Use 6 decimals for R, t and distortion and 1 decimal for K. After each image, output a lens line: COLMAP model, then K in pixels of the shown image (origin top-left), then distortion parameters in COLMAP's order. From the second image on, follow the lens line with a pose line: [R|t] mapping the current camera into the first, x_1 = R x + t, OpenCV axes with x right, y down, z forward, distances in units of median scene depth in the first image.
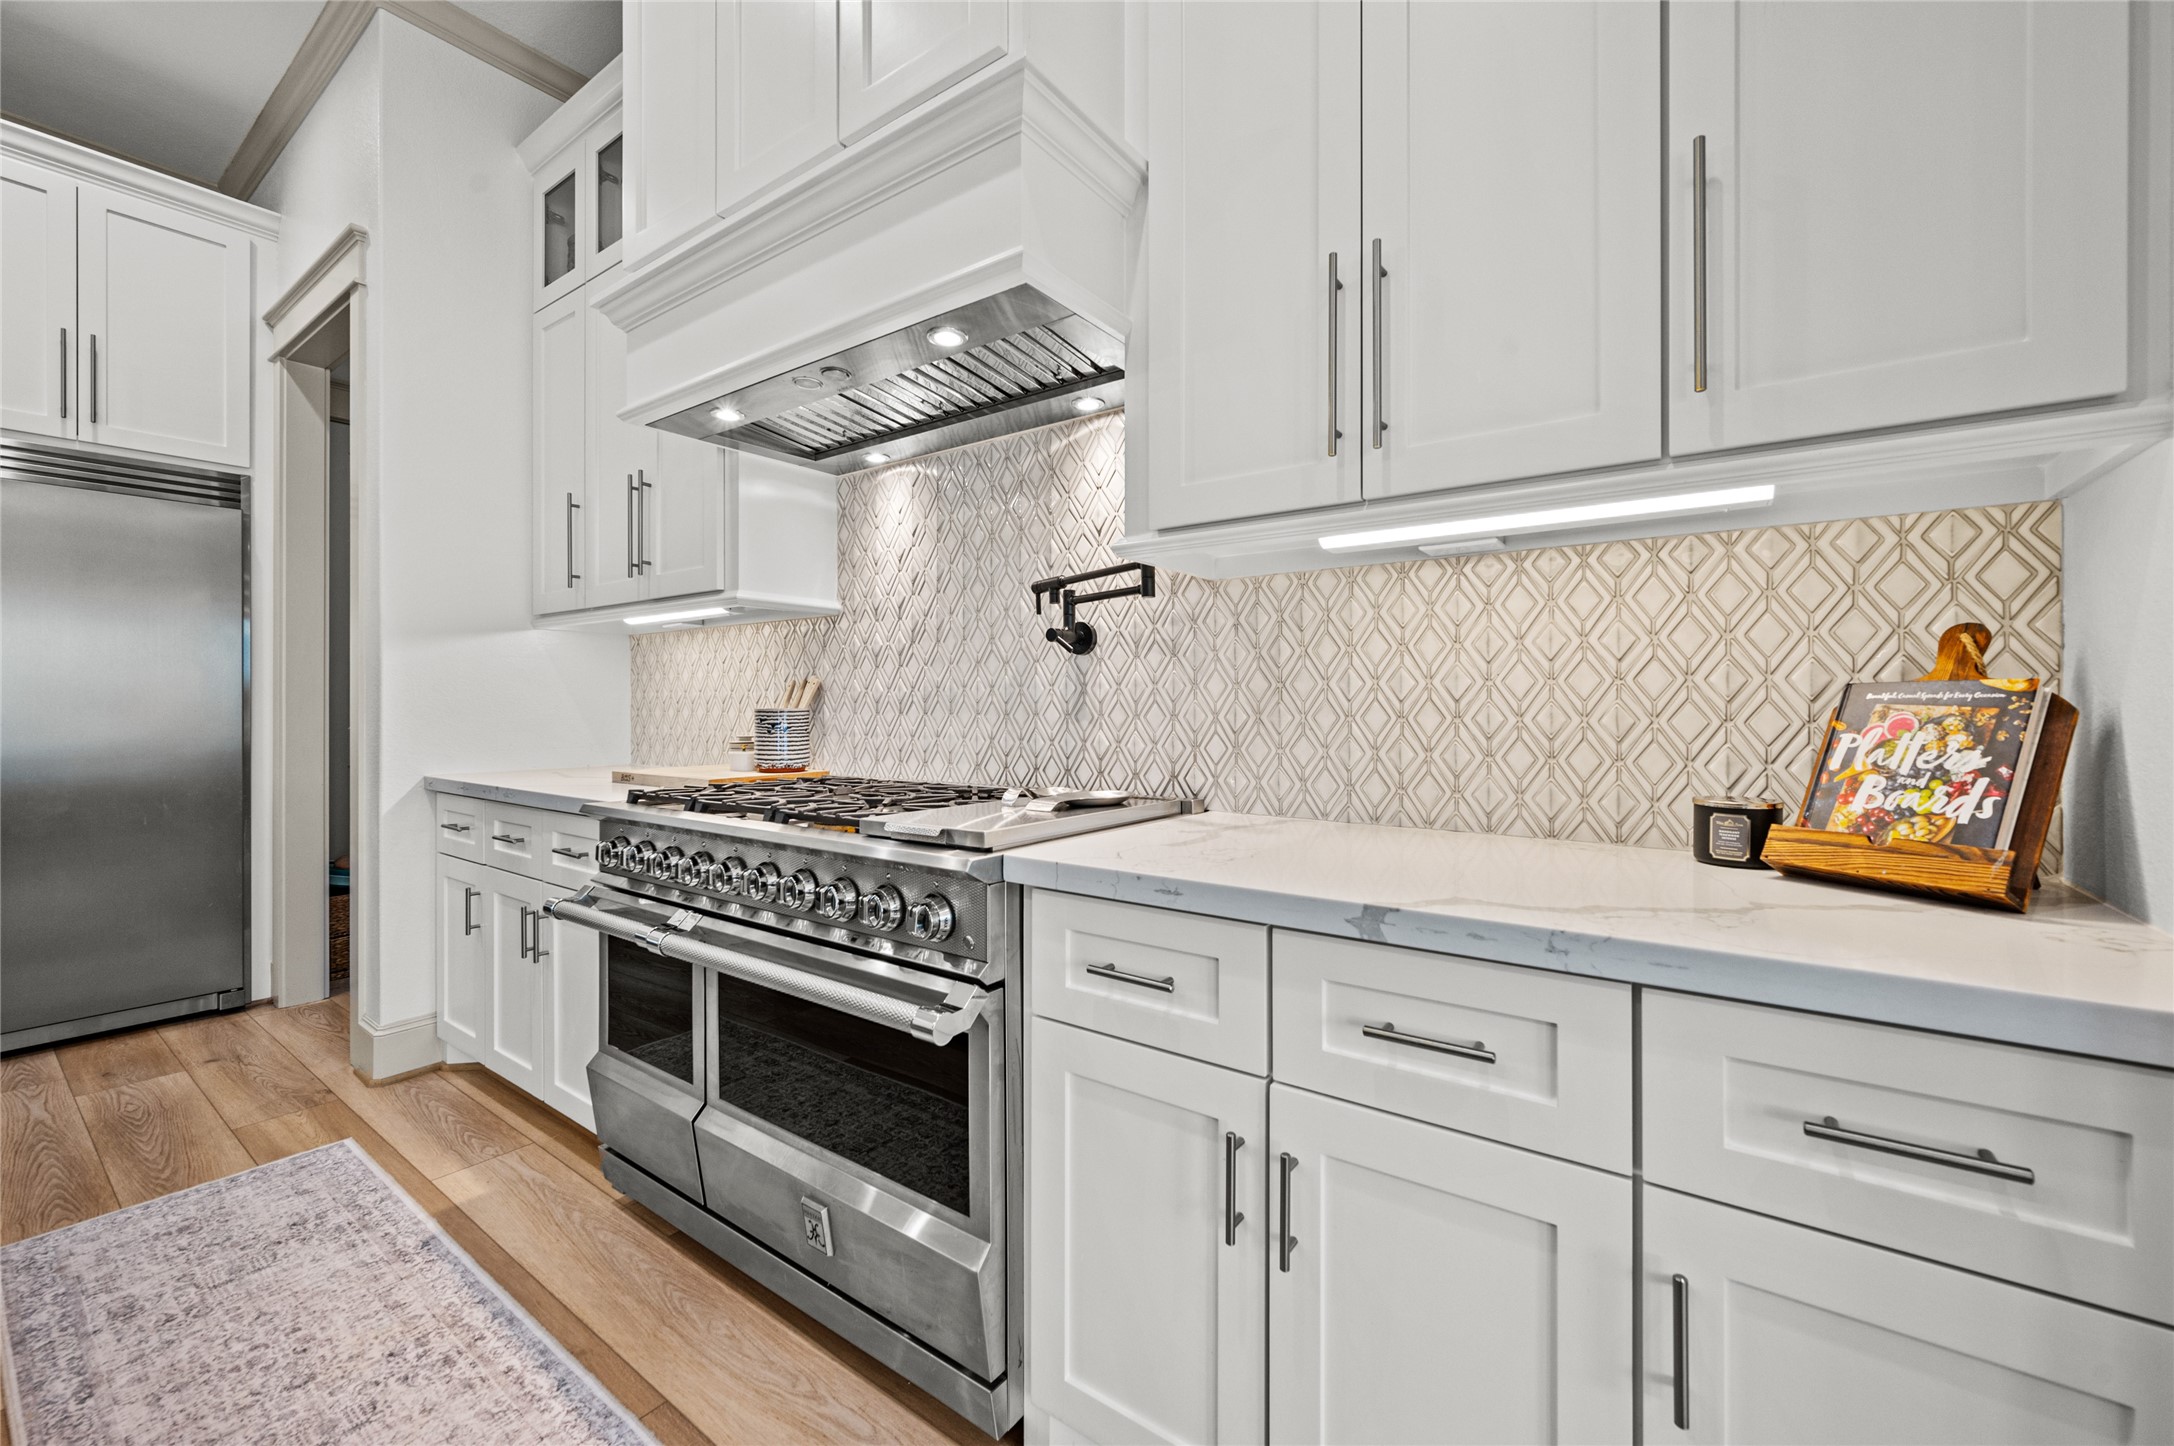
lens RADIAL K [[872.0, 0, 1092.0], [0, 872.0, 711.6], [0, 0, 1]] dist [0.000495, -0.000041]
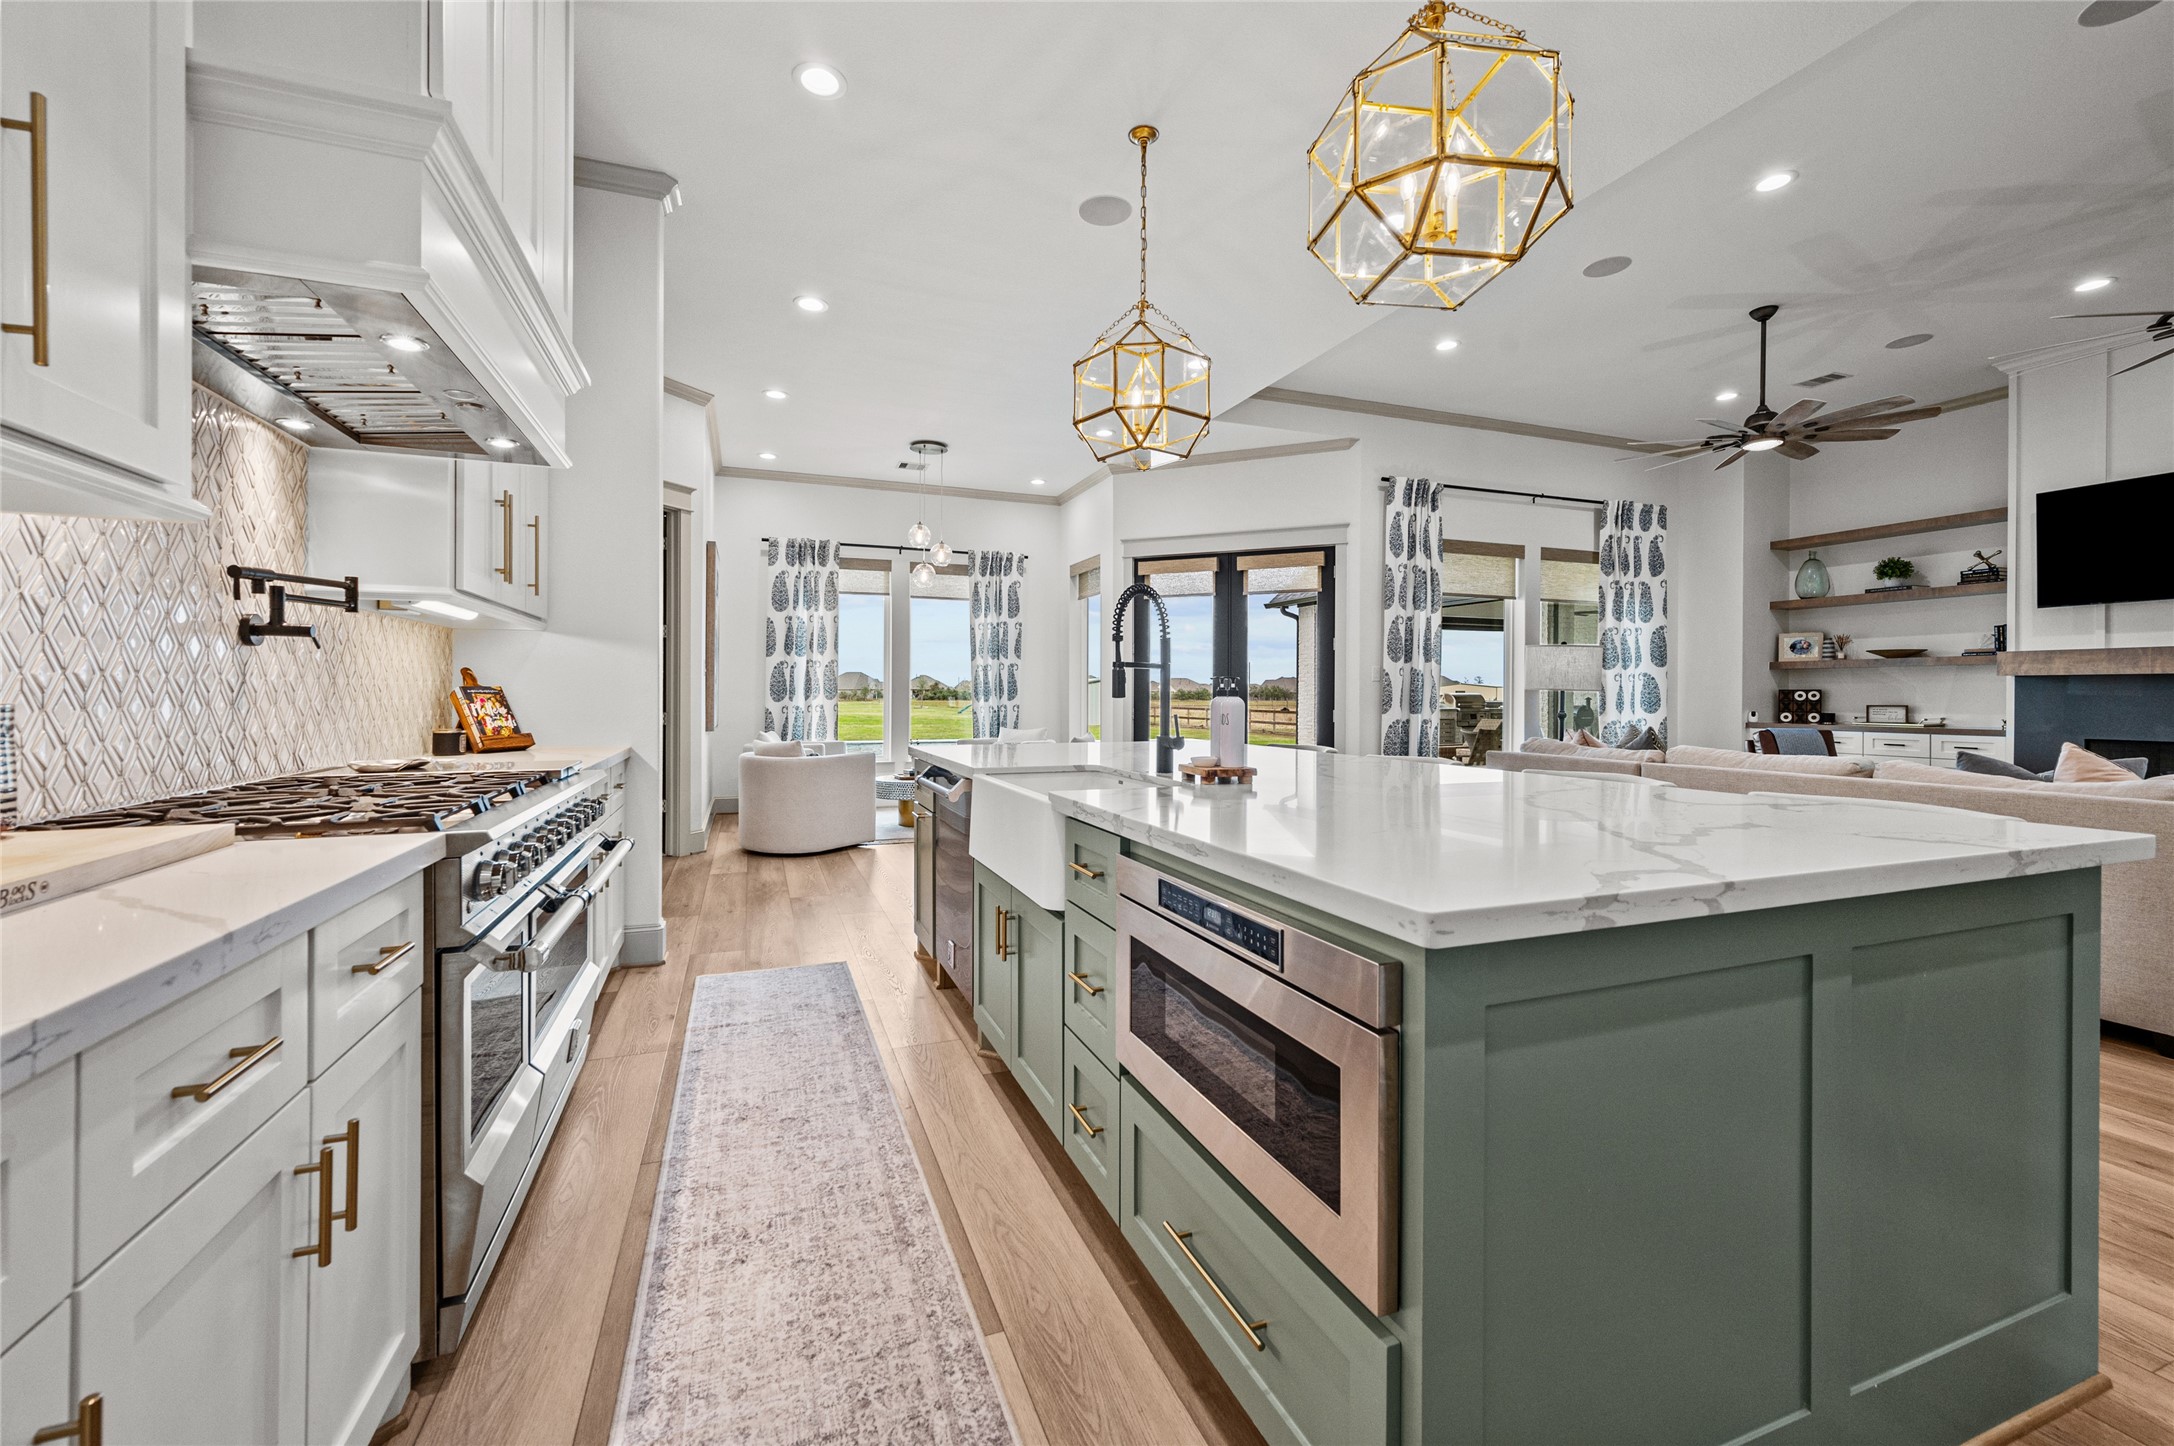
lens RADIAL K [[872.0, 0, 1073.3], [0, 872.0, 691.2], [0, 0, 1]] dist [0.000495, -0.000041]
pose [[-0.834022, 0.000628, 0.551731, -1.416820], [-0.003799, 0.999969, -0.006882, -0.008793], [-0.551718, -0.007836, -0.833994, 1.355585]]
